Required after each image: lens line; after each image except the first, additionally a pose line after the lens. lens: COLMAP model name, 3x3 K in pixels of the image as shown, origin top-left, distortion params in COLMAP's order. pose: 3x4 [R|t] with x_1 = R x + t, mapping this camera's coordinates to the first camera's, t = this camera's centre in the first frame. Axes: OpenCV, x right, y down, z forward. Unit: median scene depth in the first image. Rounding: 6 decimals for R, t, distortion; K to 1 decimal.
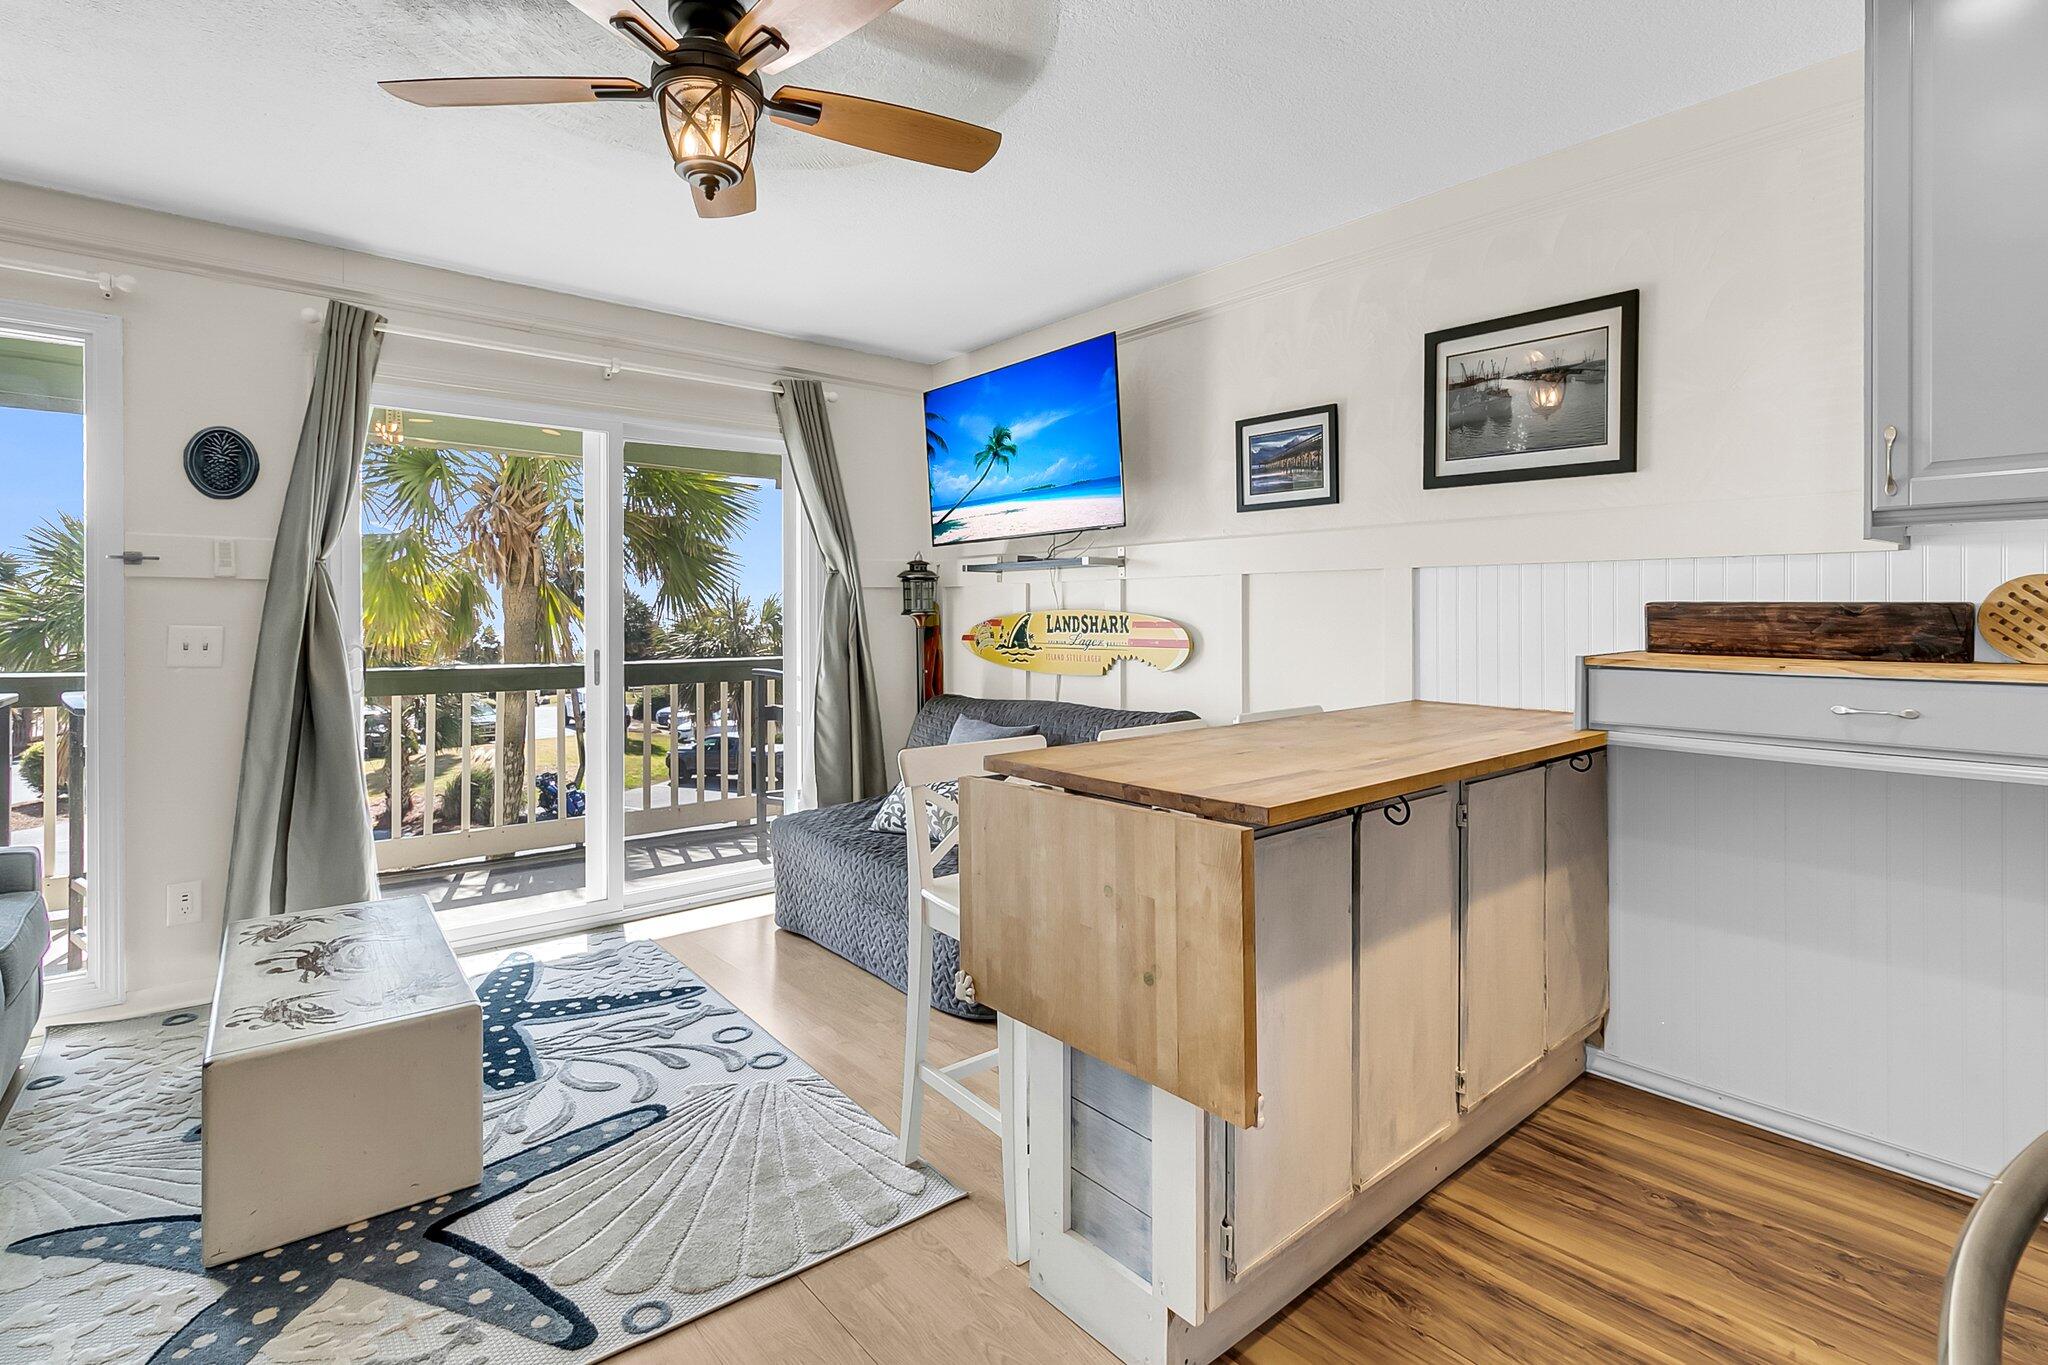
lens RADIAL K [[989.0, 0, 1030.8], [0, 989.0, 611.0], [0, 0, 1]] dist [-0.002023, 0.000616]
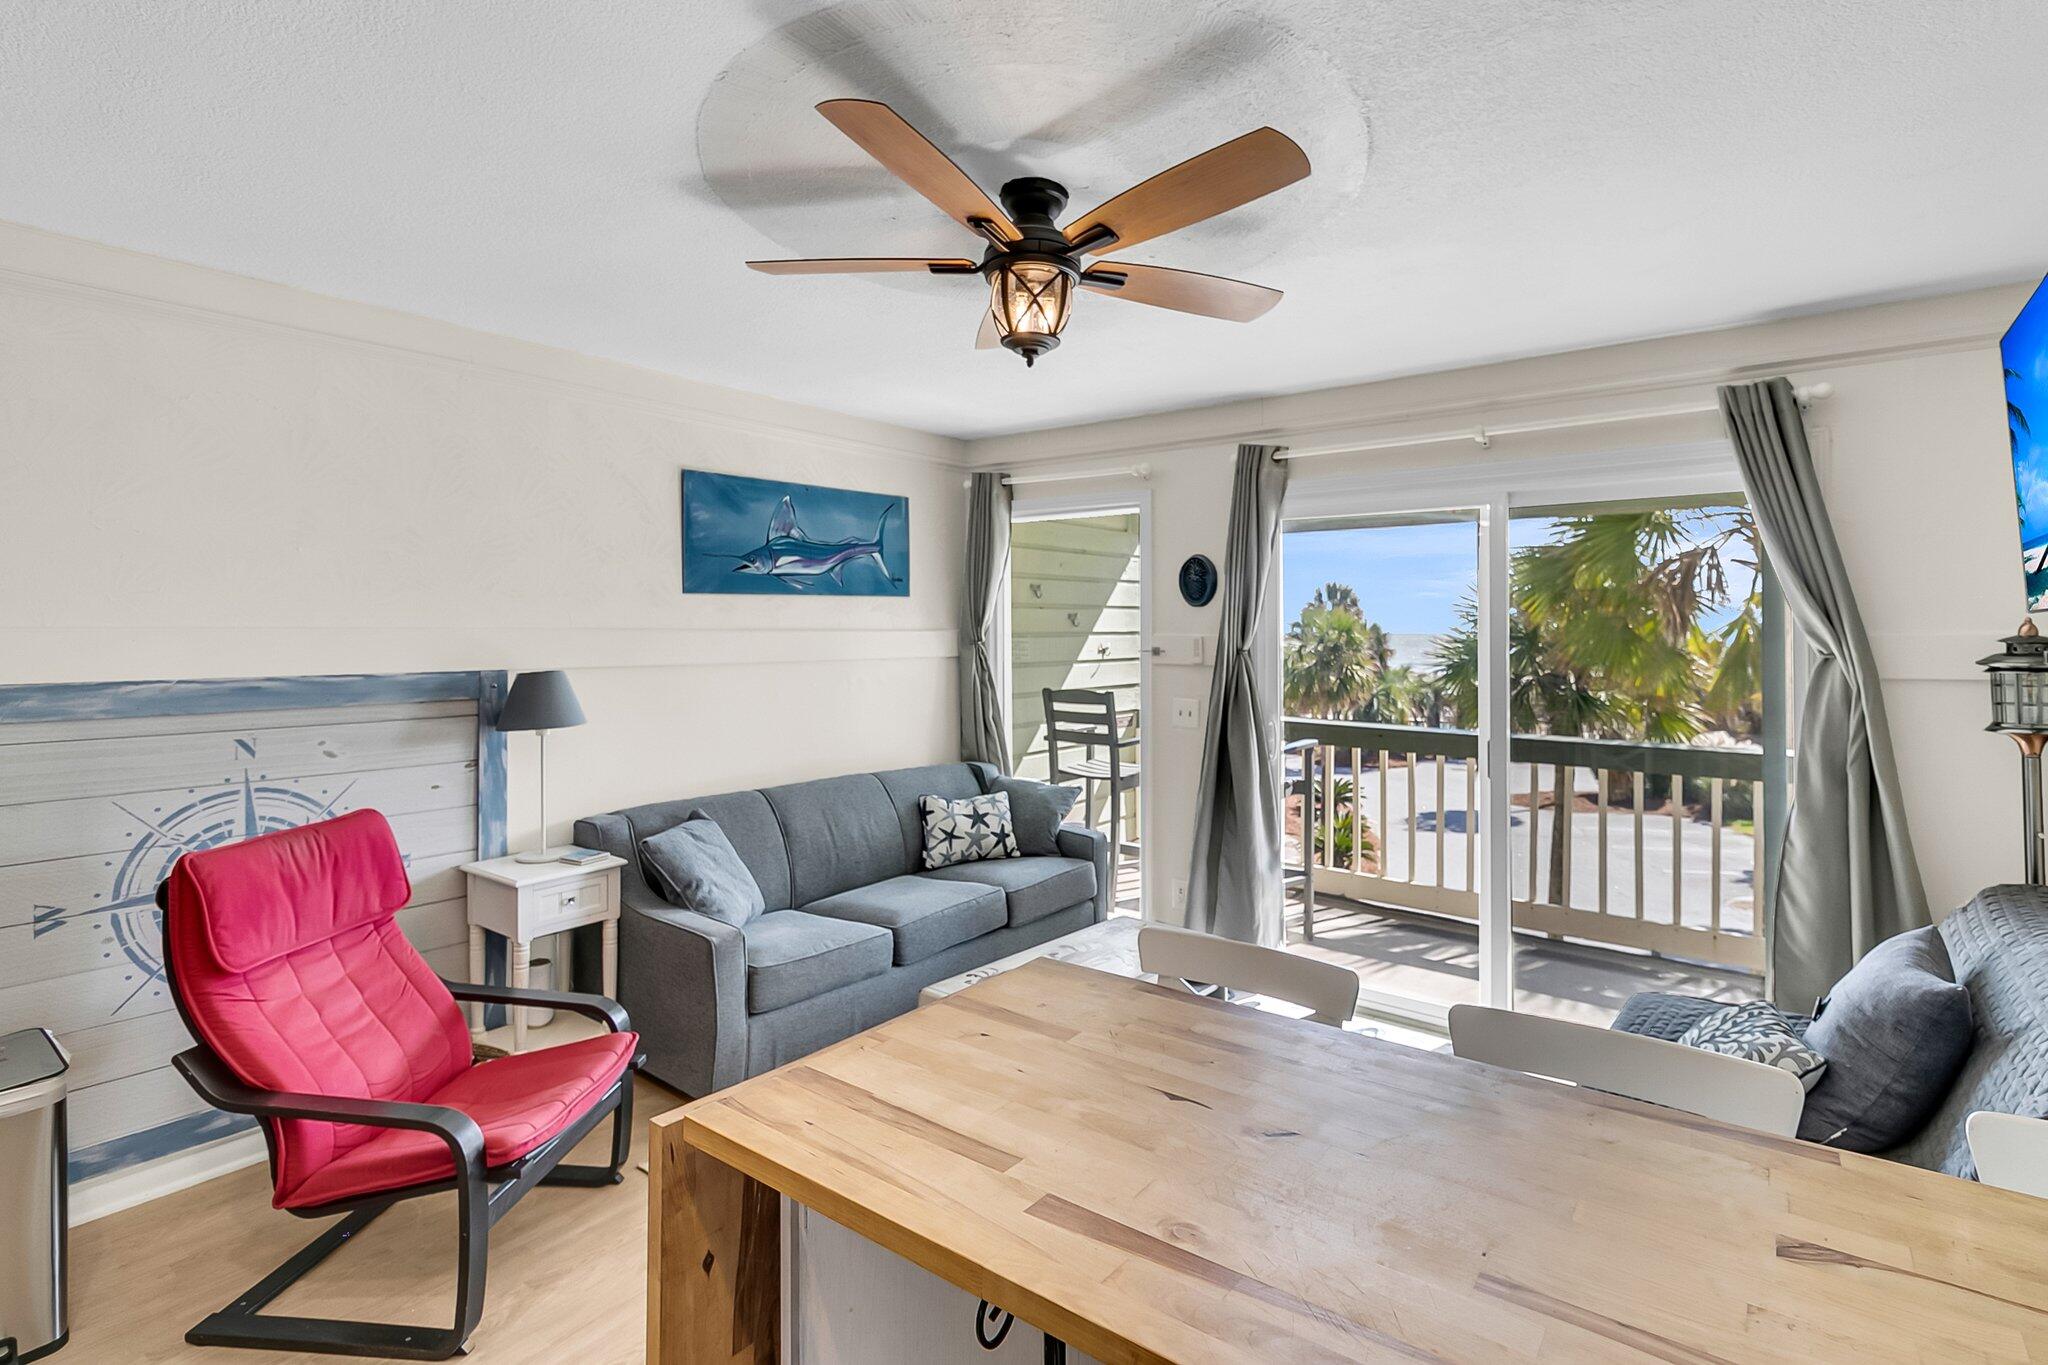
lens RADIAL K [[980.7, 0, 1033.9], [0, 980.7, 628.9], [0, 0, 1]] dist [0.001757, -0.000594]
pose [[0.211495, -0.003211, -0.977374, 0.553843], [-0.000402, 0.999994, -0.003373, -0.093454], [0.977379, 0.001106, 0.211492, 0.586001]]
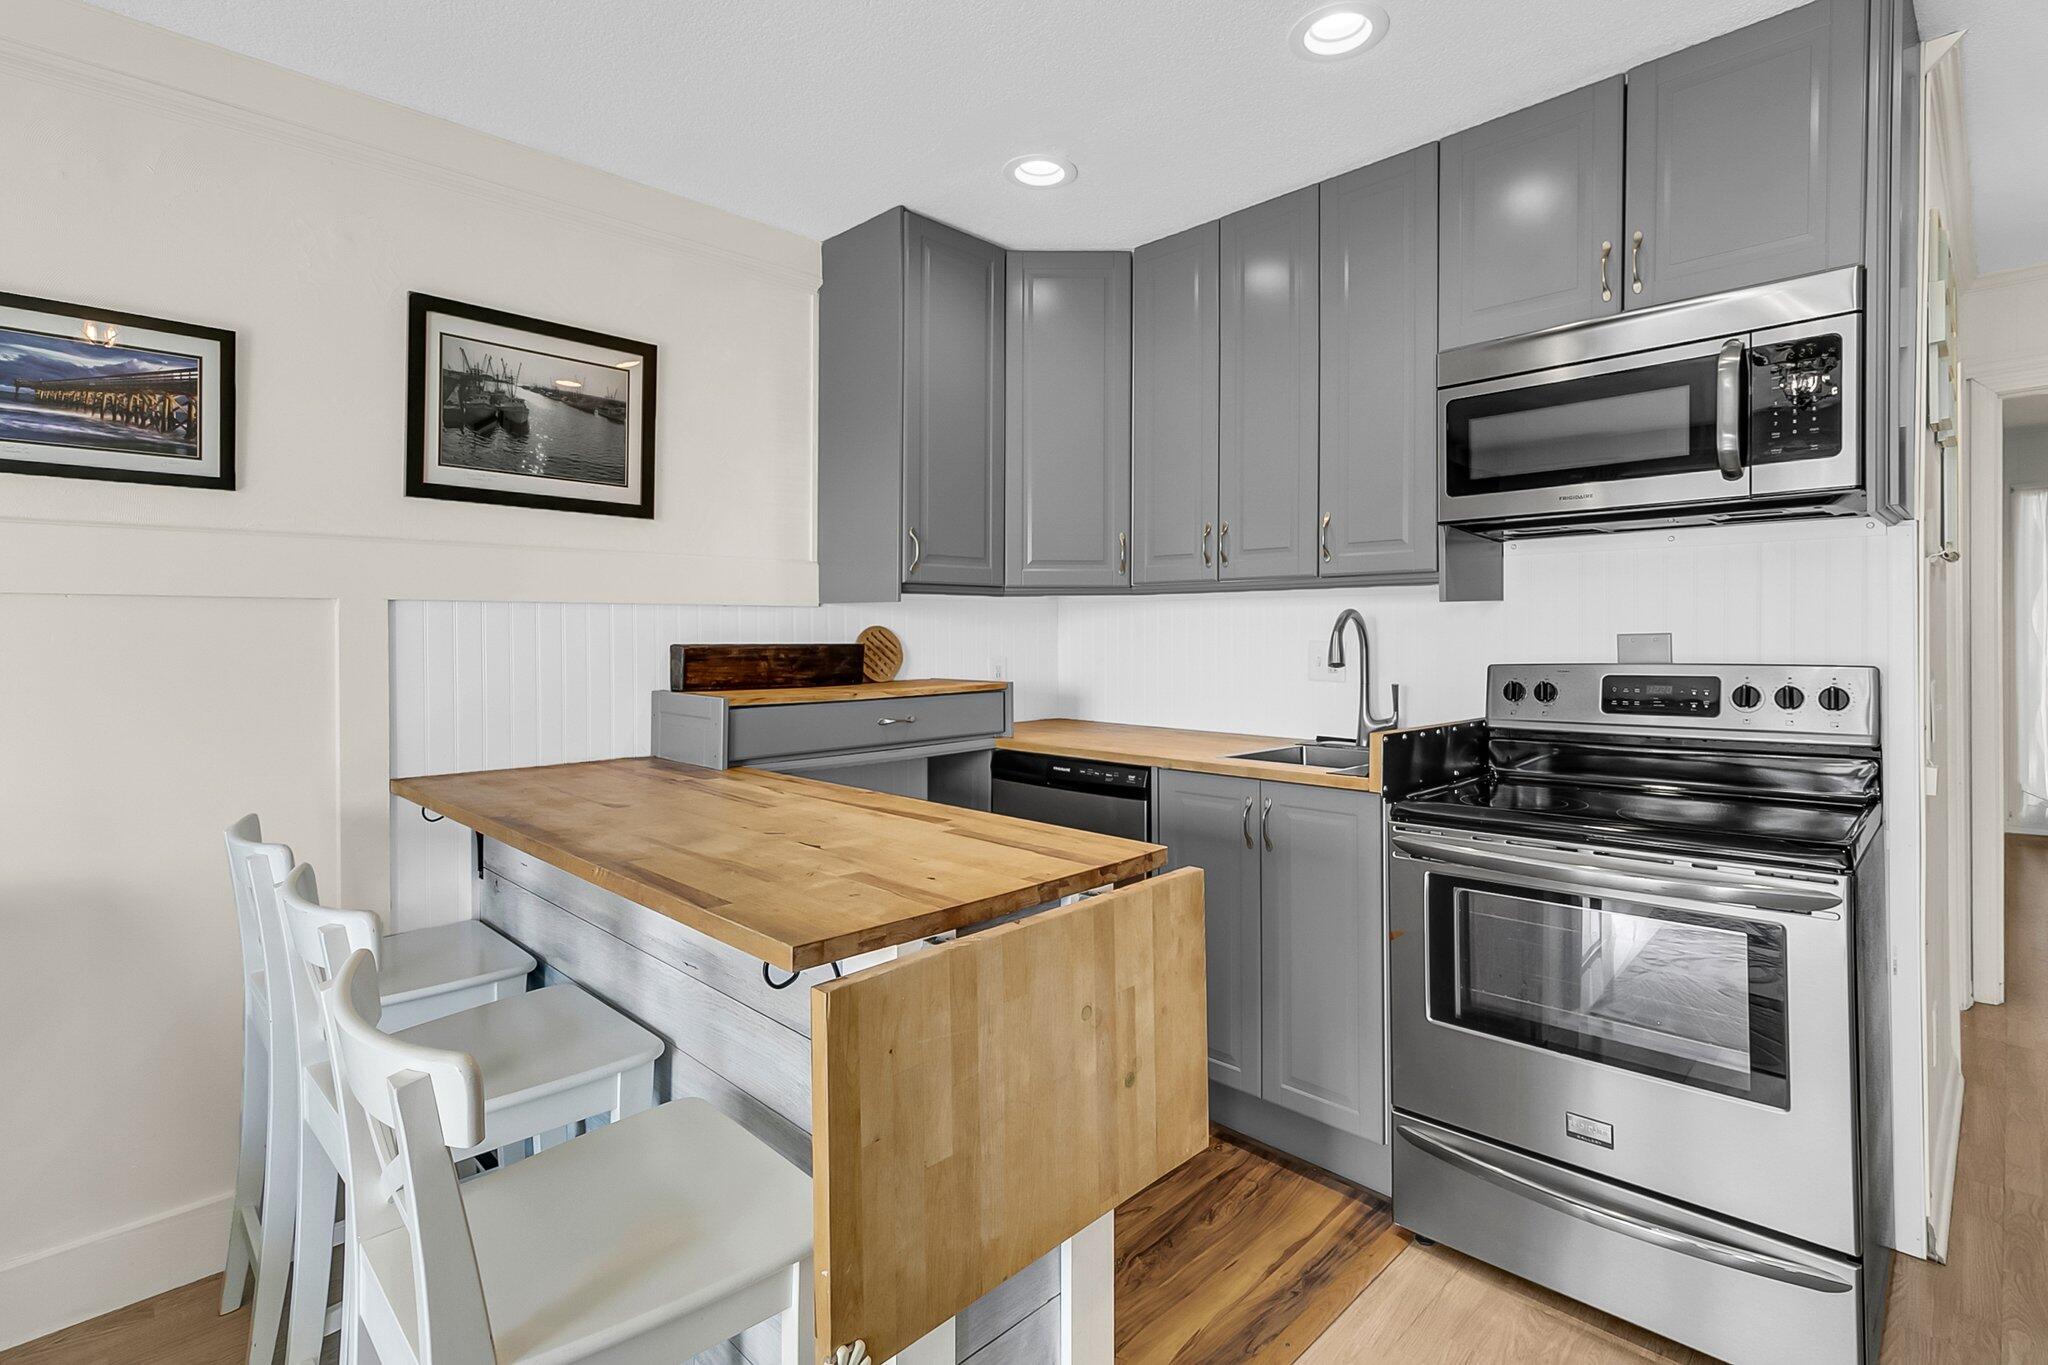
lens RADIAL K [[980.7, 0, 1033.9], [0, 980.7, 628.9], [0, 0, 1]] dist [0.001757, -0.000594]
pose [[-0.086243, 0.005115, 0.996261, -0.428640], [0.005910, 0.999972, -0.004622, -0.017584], [-0.996257, 0.005489, -0.086270, 0.656483]]
